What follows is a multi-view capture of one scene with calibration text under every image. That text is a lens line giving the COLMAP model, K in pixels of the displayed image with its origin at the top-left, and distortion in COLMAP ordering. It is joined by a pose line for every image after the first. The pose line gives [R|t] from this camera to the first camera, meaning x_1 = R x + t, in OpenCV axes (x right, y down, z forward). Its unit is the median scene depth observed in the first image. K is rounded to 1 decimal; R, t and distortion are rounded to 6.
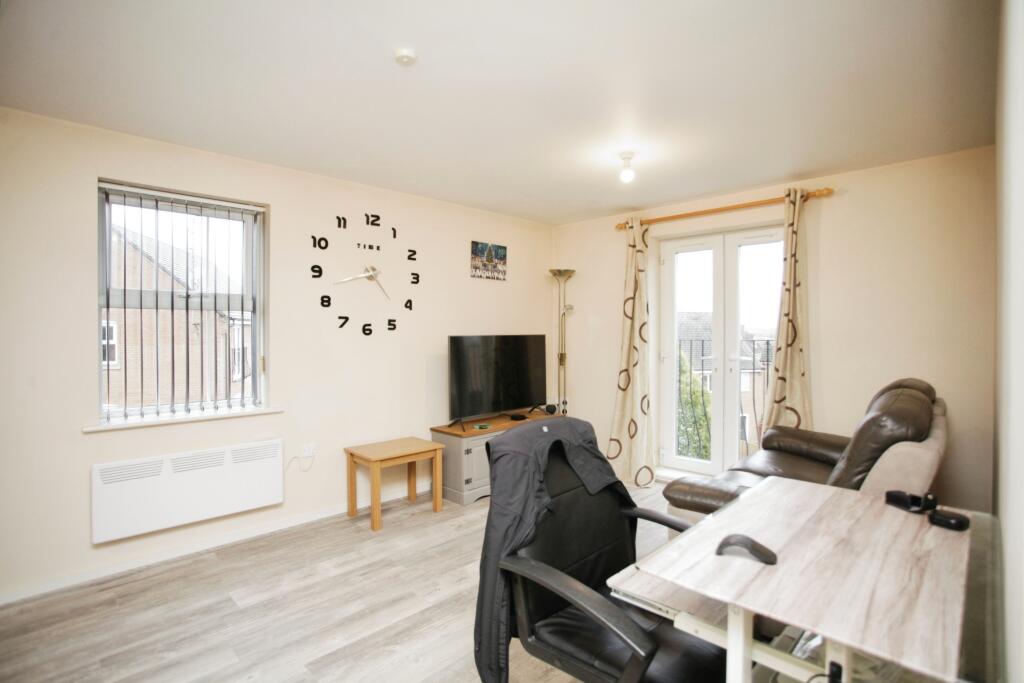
lens RADIAL K [[499.2, 0, 510.3], [0, 499.2, 336.7], [0, 0, 1]] dist [-0.082004, 0.035223]
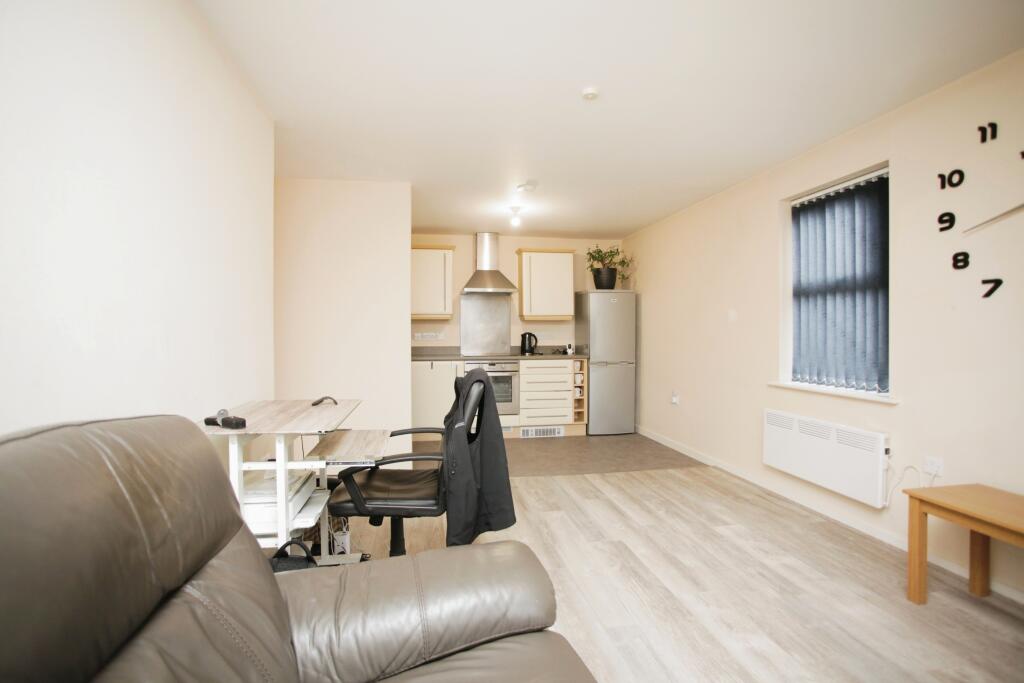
lens RADIAL K [[499.2, 0, 510.3], [0, 499.2, 336.7], [0, 0, 1]] dist [-0.082004, 0.035223]
pose [[-0.582475, 0.008875, -0.812800, 0.700914], [-0.004758, 0.999886, 0.014327, 0.036676], [0.812835, 0.012212, -0.582366, 1.151039]]
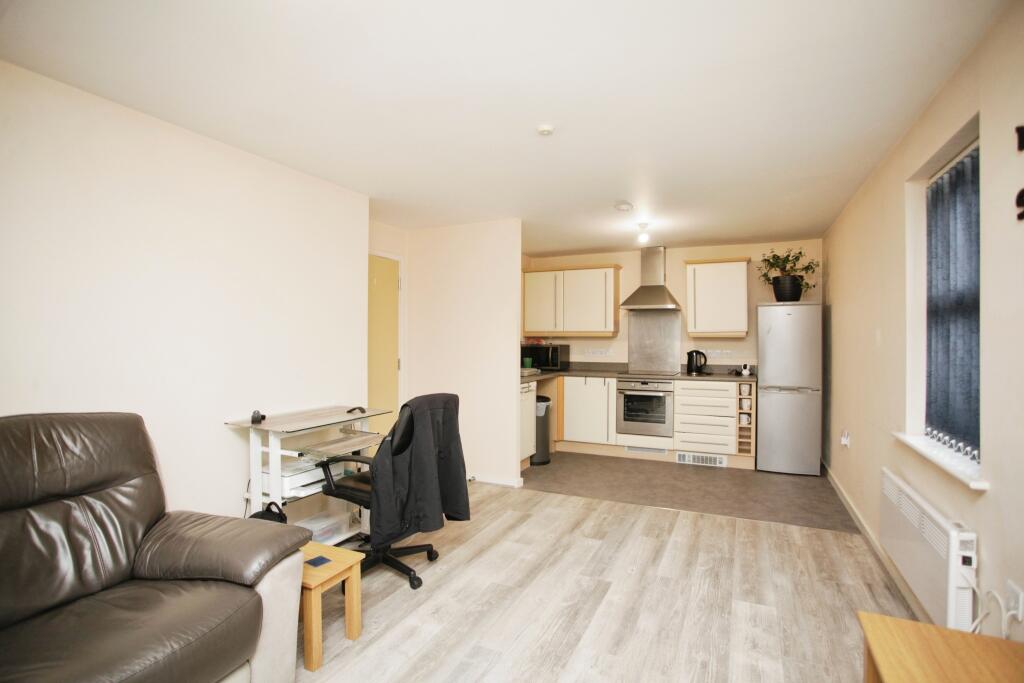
lens RADIAL K [[499.2, 0, 510.3], [0, 499.2, 336.7], [0, 0, 1]] dist [-0.082004, 0.035223]
pose [[-0.943867, -0.001431, -0.330322, 0.225998], [-0.003839, 0.999971, 0.006639, -0.019442], [0.330303, 0.007534, -0.943845, 1.611960]]
